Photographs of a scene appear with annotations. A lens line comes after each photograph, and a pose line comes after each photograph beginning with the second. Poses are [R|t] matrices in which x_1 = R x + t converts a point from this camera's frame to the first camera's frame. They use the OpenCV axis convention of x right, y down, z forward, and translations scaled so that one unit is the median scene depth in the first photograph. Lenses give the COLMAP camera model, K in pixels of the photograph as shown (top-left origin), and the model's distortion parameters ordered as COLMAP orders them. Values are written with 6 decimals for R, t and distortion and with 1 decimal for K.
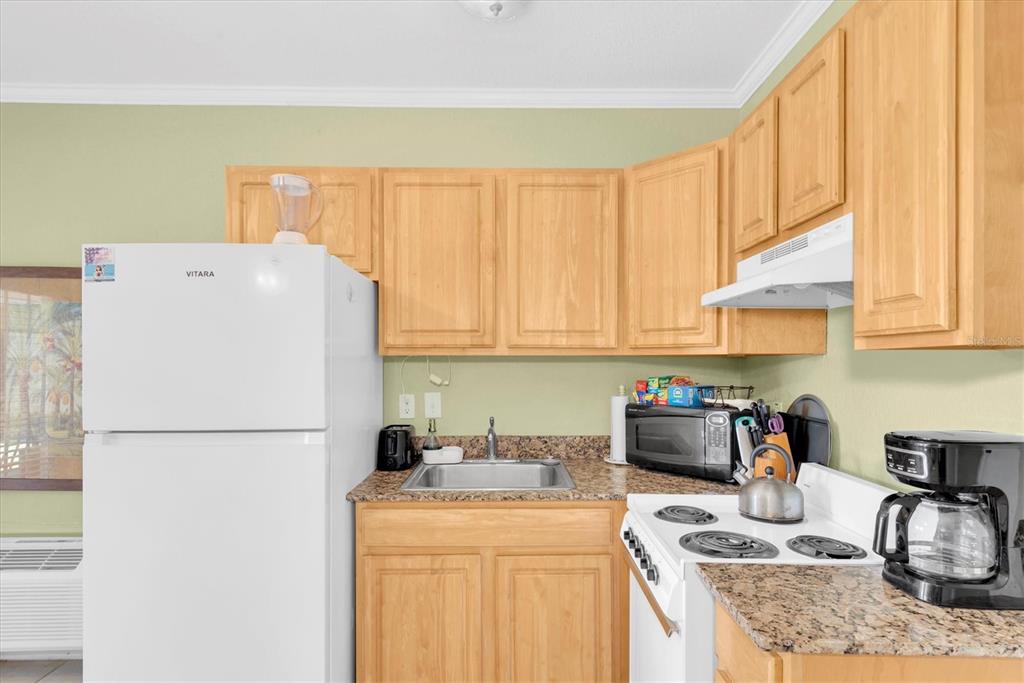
lens RADIAL K [[534.5, 0, 517.2], [0, 534.5, 360.5], [0, 0, 1]] dist [0.007127, -0.000797]
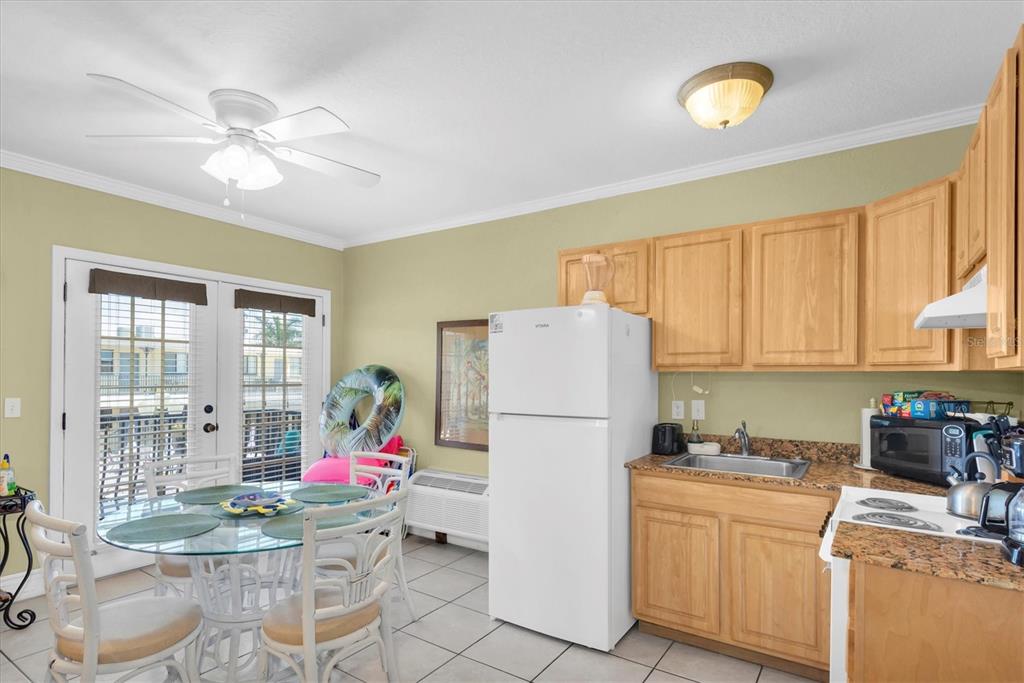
lens RADIAL K [[522.7, 0, 513.2], [0, 522.7, 374.4], [0, 0, 1]] dist [0.003043, -0.001356]
pose [[0.821581, 0.002798, -0.570084, 0.229360], [-0.002462, 0.999996, 0.001360, -0.003171], [0.570086, 0.000286, 0.821585, -0.344012]]
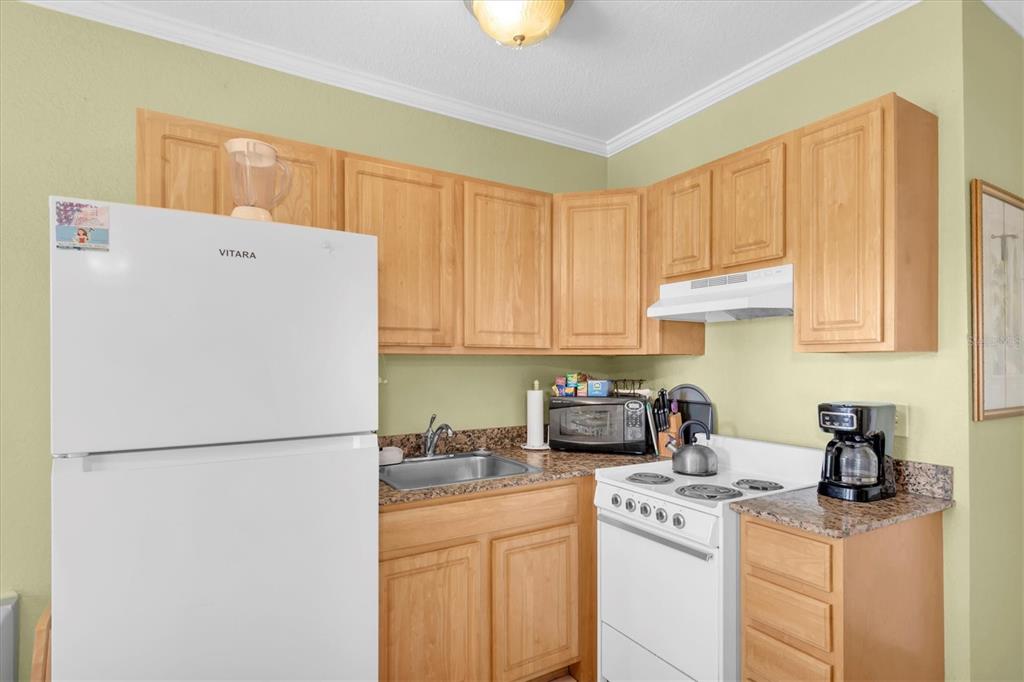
lens RADIAL K [[534.5, 0, 517.2], [0, 534.5, 360.0], [0, 0, 1]] dist [0.007127, -0.000797]
pose [[0.856737, 0.001238, 0.515752, -0.487556], [-0.001589, 0.999999, 0.000239, 0.001777], [-0.515751, -0.001025, 0.856738, 0.047643]]
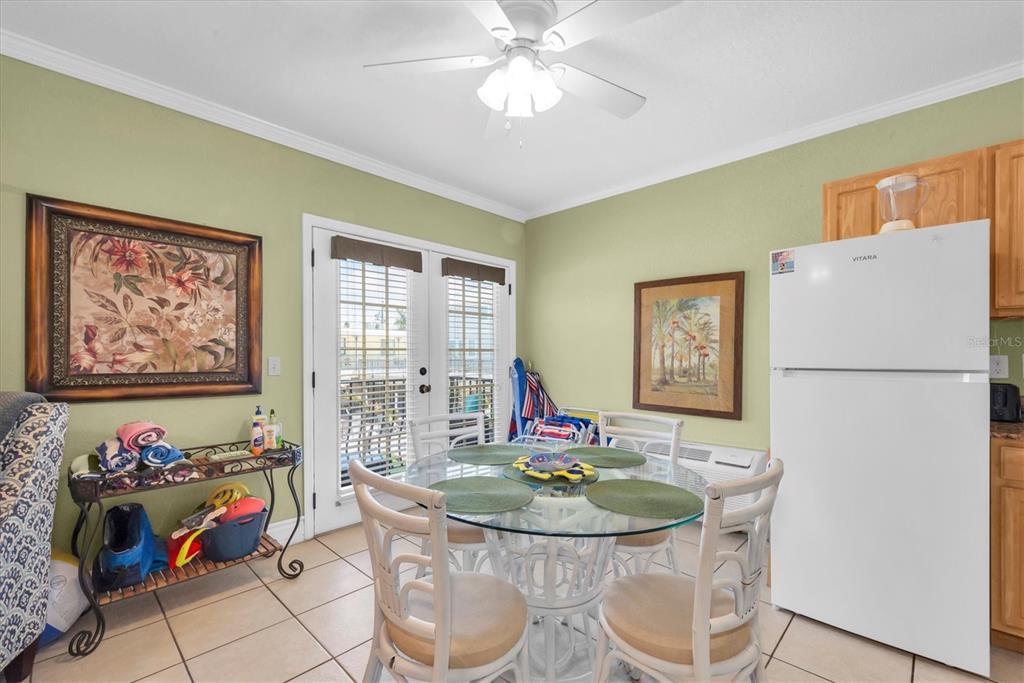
lens RADIAL K [[438.2, 0, 511.1], [0, 438.2, 359.6], [0, 0, 1]] dist [0.002754, -0.000230]
pose [[0.705847, 0.003831, -0.708354, -0.321721], [0.006766, 0.999903, 0.012150, 0.064547], [0.708332, -0.013369, 0.705753, -0.361210]]
